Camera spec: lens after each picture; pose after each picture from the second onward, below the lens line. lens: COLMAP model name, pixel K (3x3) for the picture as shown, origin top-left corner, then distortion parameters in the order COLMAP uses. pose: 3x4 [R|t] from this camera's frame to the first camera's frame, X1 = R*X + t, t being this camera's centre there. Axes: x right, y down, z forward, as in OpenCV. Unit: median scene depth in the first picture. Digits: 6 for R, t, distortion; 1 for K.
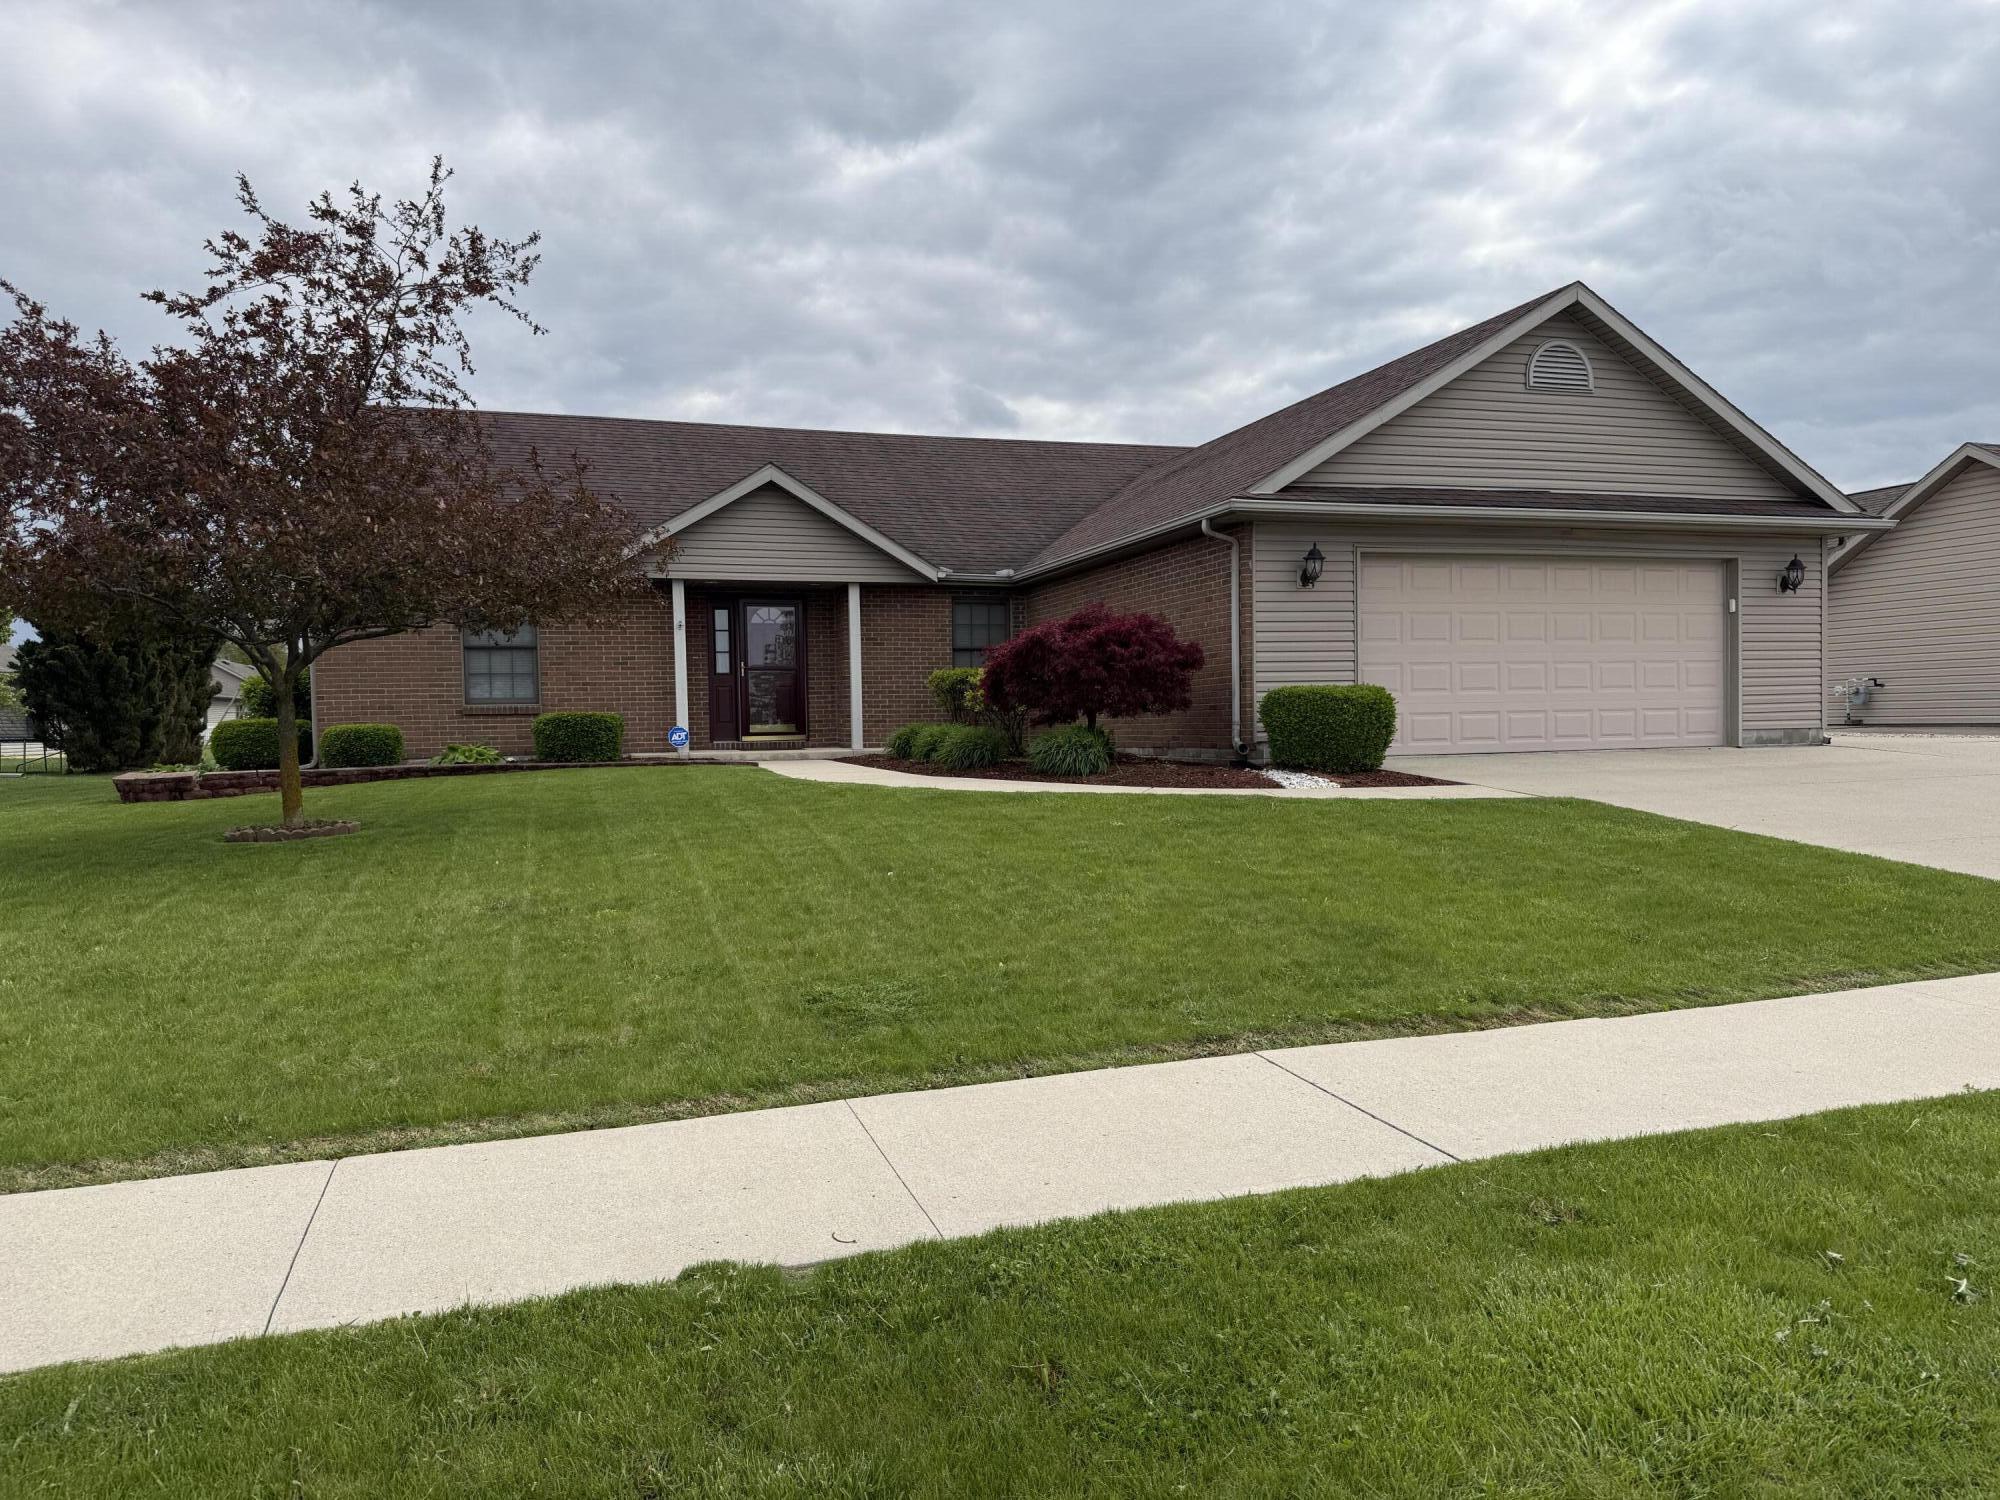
lens RADIAL K [[1416.8, 0, 1000.0], [0, 1416.8, 750.0], [0, 0, 1]] dist [0.014614, -0.038226]
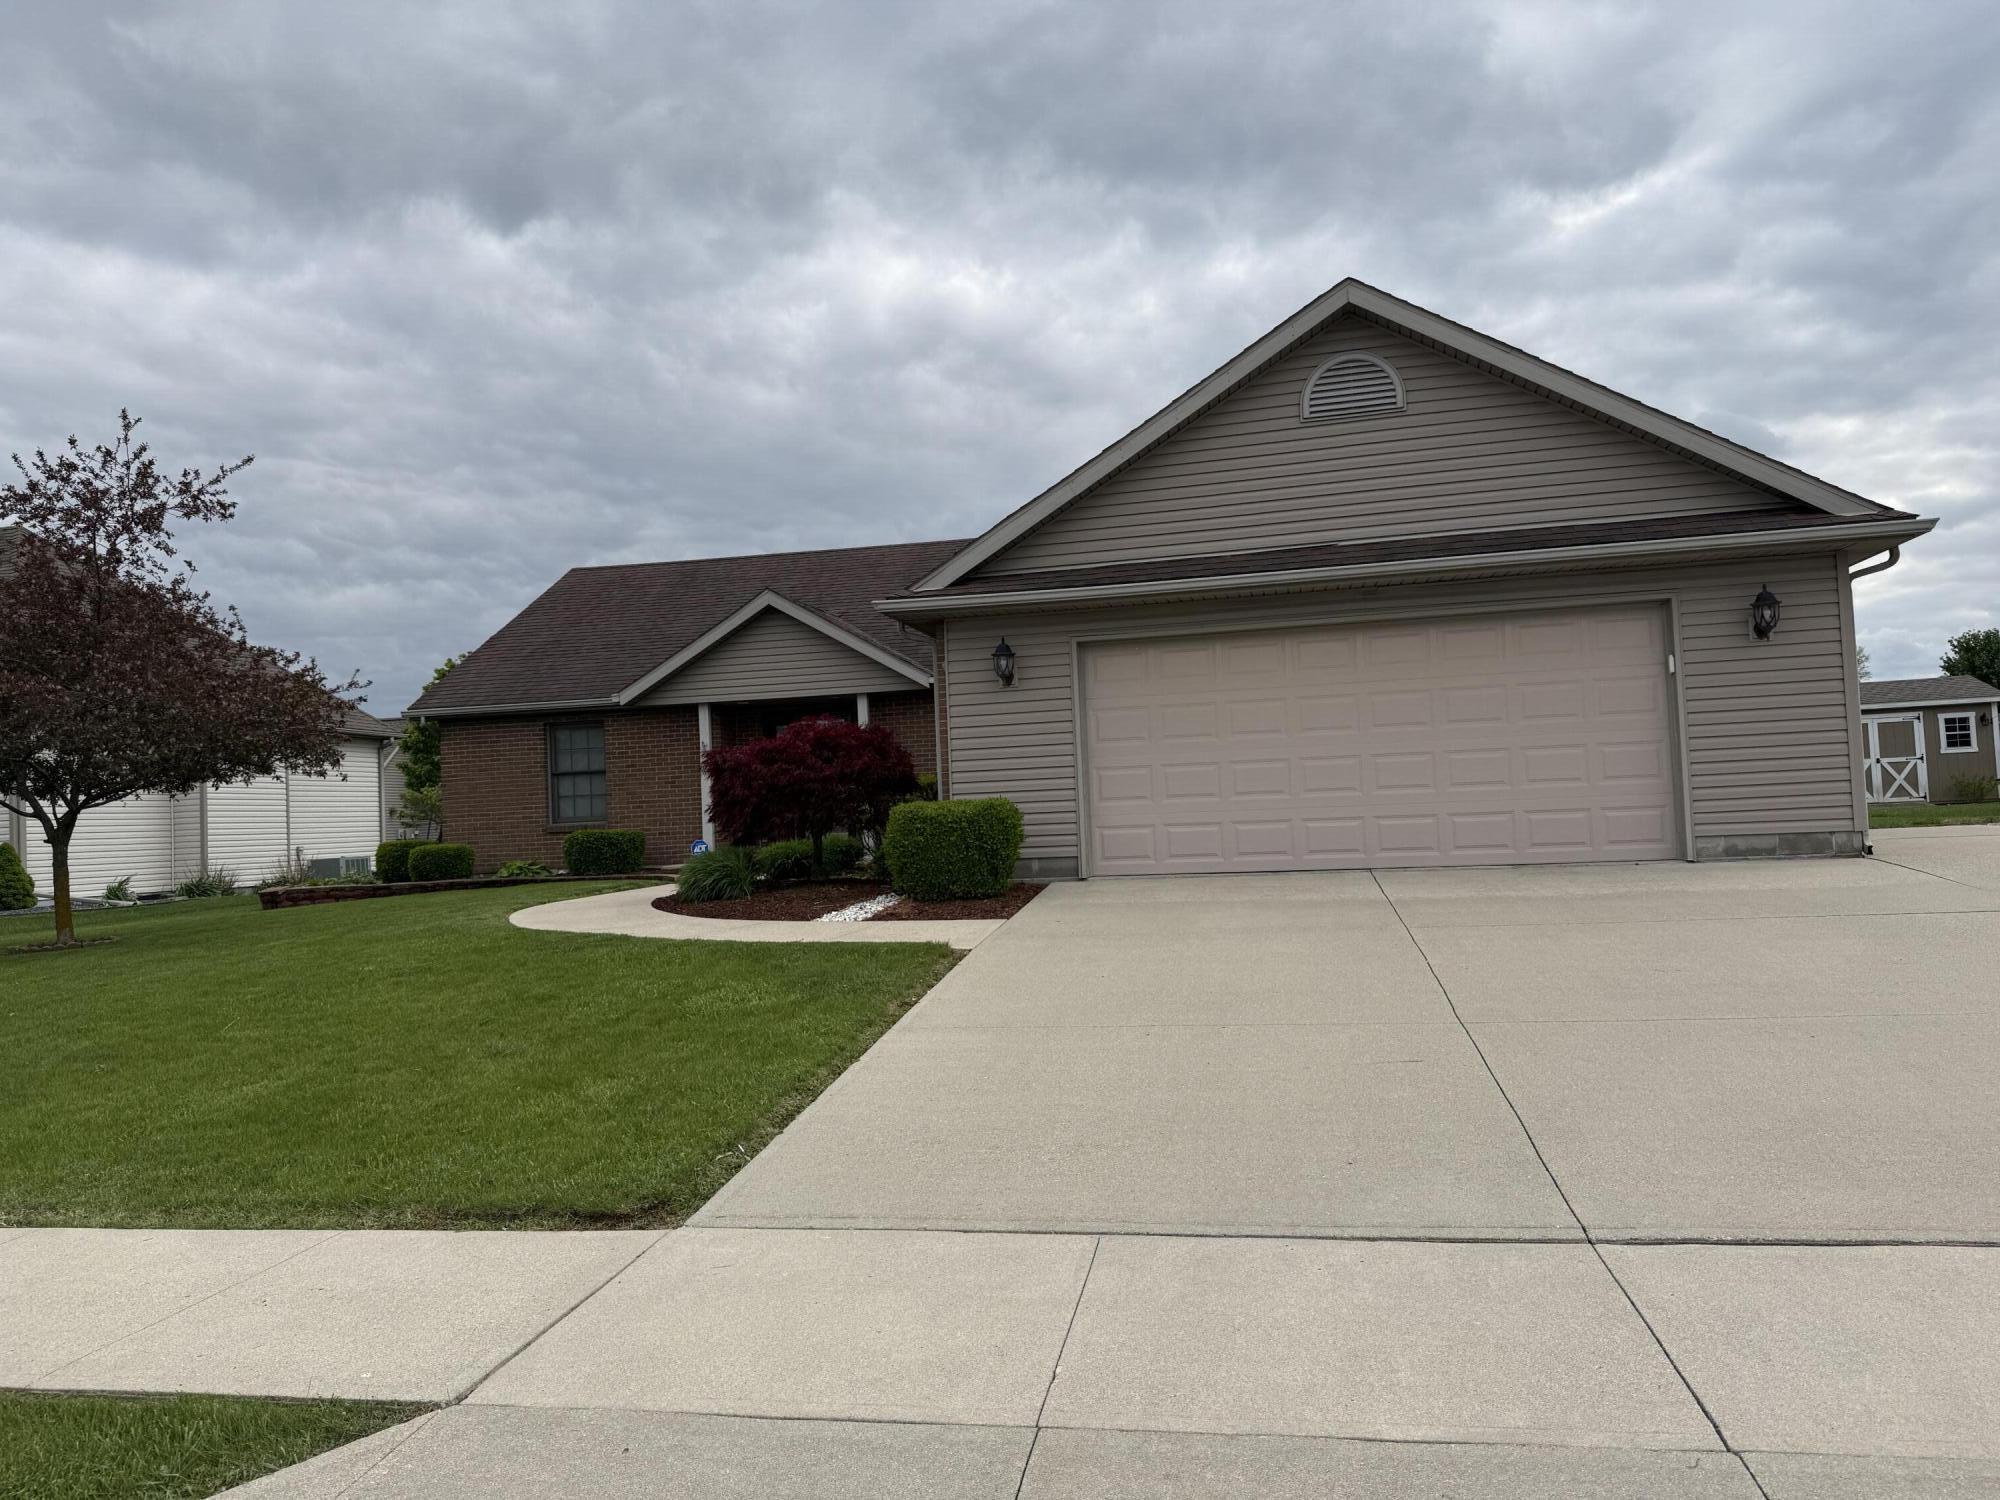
lens RADIAL K [[1389.0, 0, 1010.7], [0, 1389.0, 737.8], [0, 0, 1]] dist [0.023026, -0.044561]
pose [[0.865774, -0.046685, -0.498253, 0.469950], [0.015271, 0.997640, -0.066942, -0.018098], [0.500202, 0.050347, 0.864444, 0.182438]]
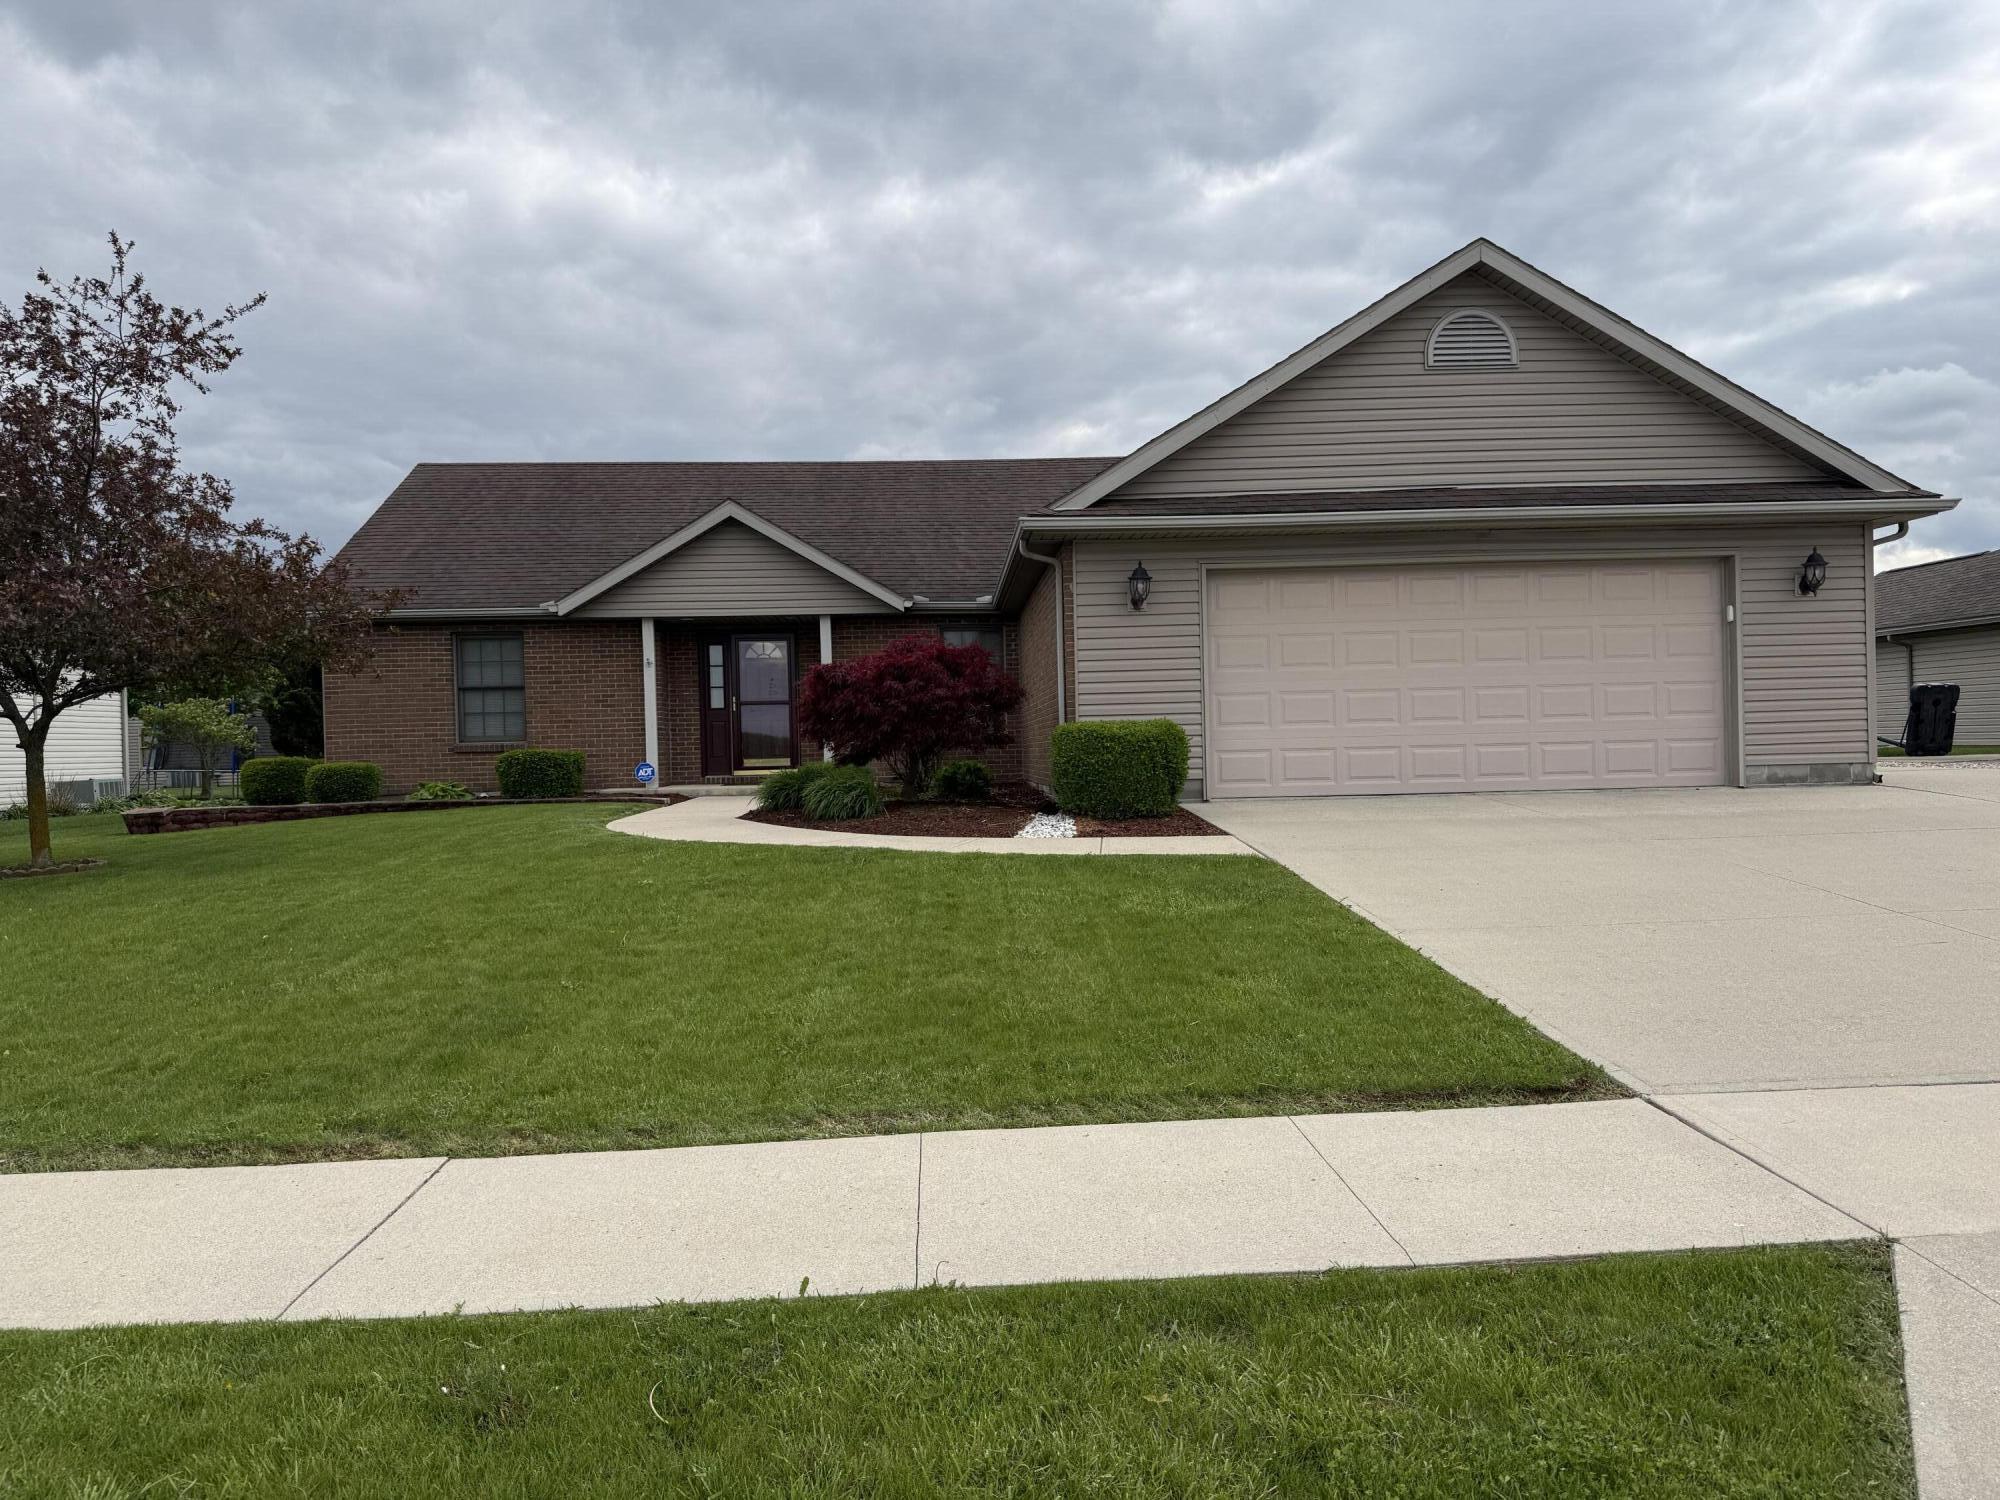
lens RADIAL K [[1394.2, 0, 1000.0], [0, 1394.2, 750.0], [0, 0, 1]] dist [0.006592, -0.017034]
pose [[0.963115, -0.005091, -0.269040, 0.266840], [0.001773, 0.999919, -0.012574, -0.011400], [0.269083, 0.011633, 0.963047, 0.094197]]
